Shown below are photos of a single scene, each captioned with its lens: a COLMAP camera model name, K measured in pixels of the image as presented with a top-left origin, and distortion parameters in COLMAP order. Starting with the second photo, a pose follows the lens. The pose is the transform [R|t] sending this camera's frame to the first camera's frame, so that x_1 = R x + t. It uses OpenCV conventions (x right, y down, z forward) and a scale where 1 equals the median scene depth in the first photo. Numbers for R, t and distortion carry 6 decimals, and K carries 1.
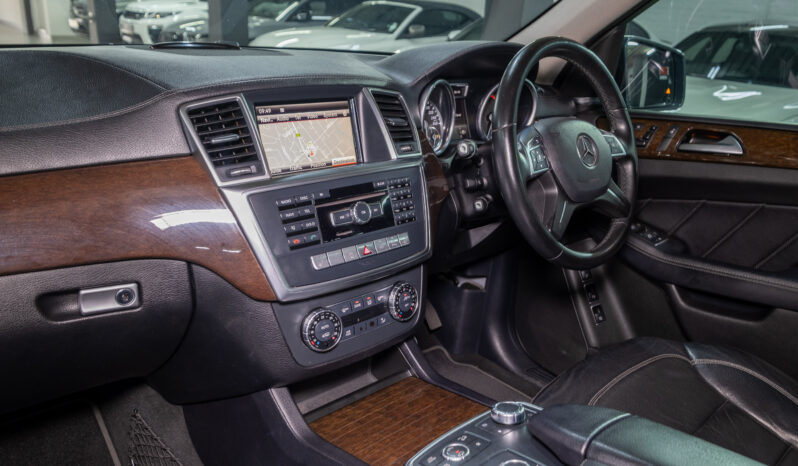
lens RADIAL K [[632.4, 0, 399.0], [0, 632.4, 233.0], [0, 0, 1]] dist [0.002200, -0.000313]
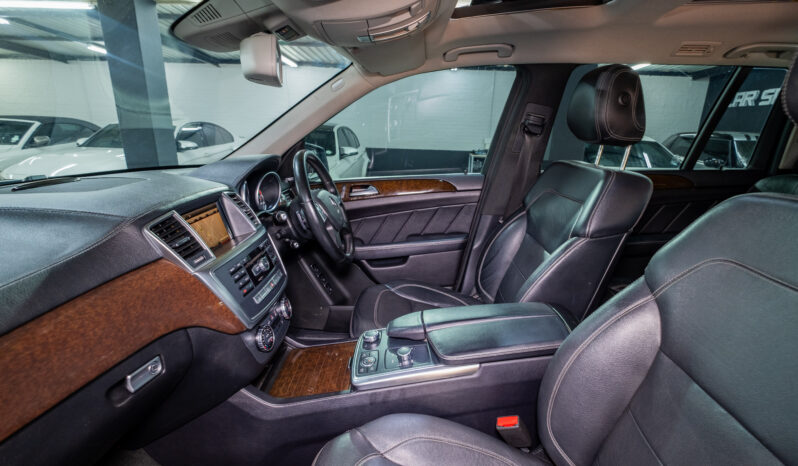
lens RADIAL K [[390.4, 0, 399.2], [0, 390.4, 234.9], [0, 0, 1]] dist [-0.000132, -0.000019]
pose [[0.691722, -0.241914, 0.680440, -0.480738], [0.266915, 0.961147, 0.070373, -0.080877], [-0.671027, 0.132941, 0.729417, -0.021710]]
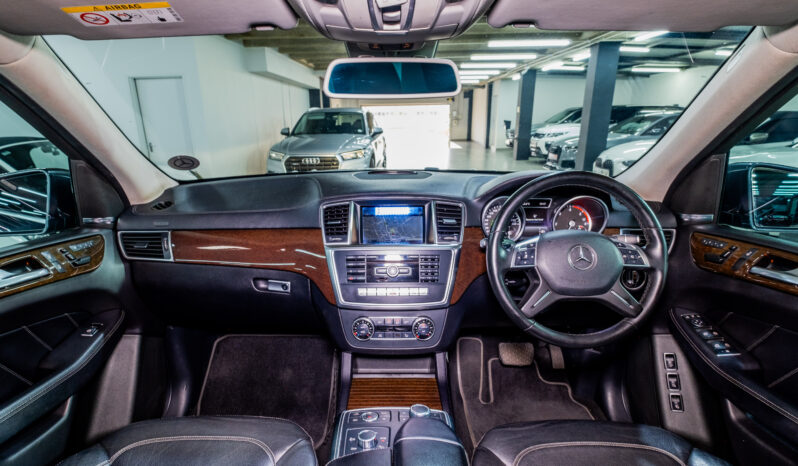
lens RADIAL K [[397.4, 0, 376.4], [0, 397.4, 252.1], [0, 0, 1]] dist [-0.000251, 0.000898]
pose [[0.716255, 0.149212, -0.681700, 0.630473], [-0.179391, 0.983414, 0.026767, -0.100071], [0.674387, 0.103119, 0.731142, 0.140169]]
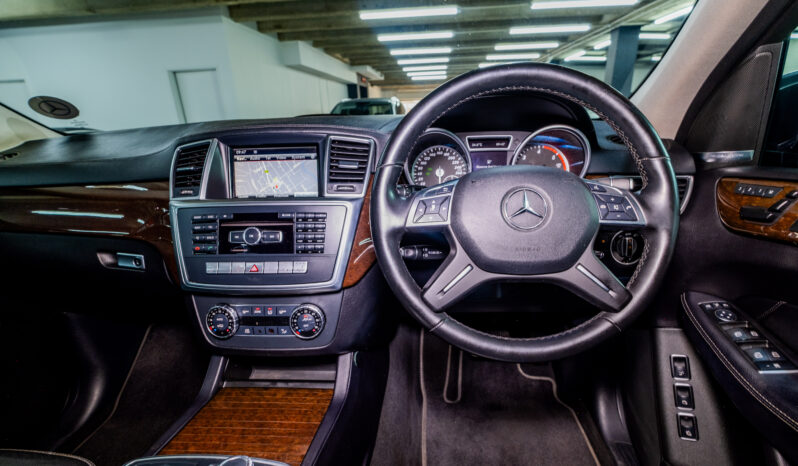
lens RADIAL K [[352.8, 0, 399.5], [0, 352.8, 247.3], [0, 0, 1]] dist [-0.000565, -0.000860]
pose [[0.686288, 0.173391, -0.706360, 0.571332], [-0.173765, 0.982133, 0.072258, -0.102187], [0.706268, 0.073151, 0.704155, 0.696599]]
